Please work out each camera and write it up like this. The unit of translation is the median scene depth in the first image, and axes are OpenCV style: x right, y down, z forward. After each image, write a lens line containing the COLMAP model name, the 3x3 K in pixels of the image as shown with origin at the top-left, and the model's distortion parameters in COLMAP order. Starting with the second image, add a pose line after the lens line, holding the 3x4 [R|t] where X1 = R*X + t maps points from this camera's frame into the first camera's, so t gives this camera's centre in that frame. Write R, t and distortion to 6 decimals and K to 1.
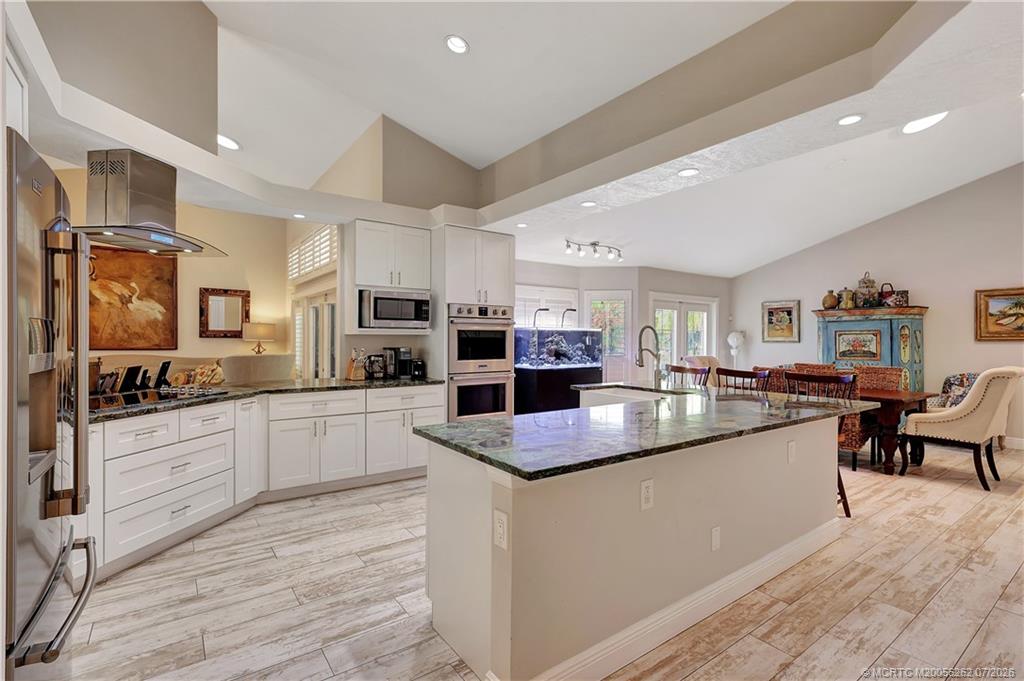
lens RADIAL K [[483.2, 0, 522.0], [0, 483.2, 340.0], [0, 0, 1]] dist [0.000267, -0.000463]
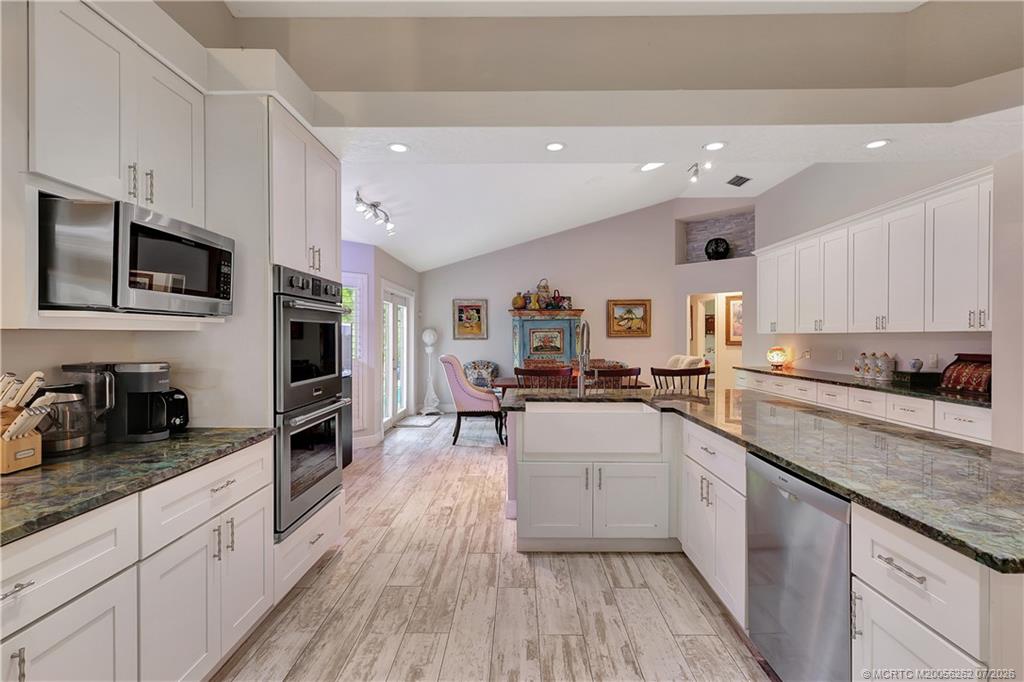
lens RADIAL K [[476.6, 0, 520.3], [0, 476.6, 339.9], [0, 0, 1]] dist [-0.002249, -0.000103]
pose [[0.595015, -0.010747, 0.803643, -0.272805], [0.004545, 0.999940, 0.010007, -0.004200], [-0.803702, -0.002302, 0.595028, 0.374367]]
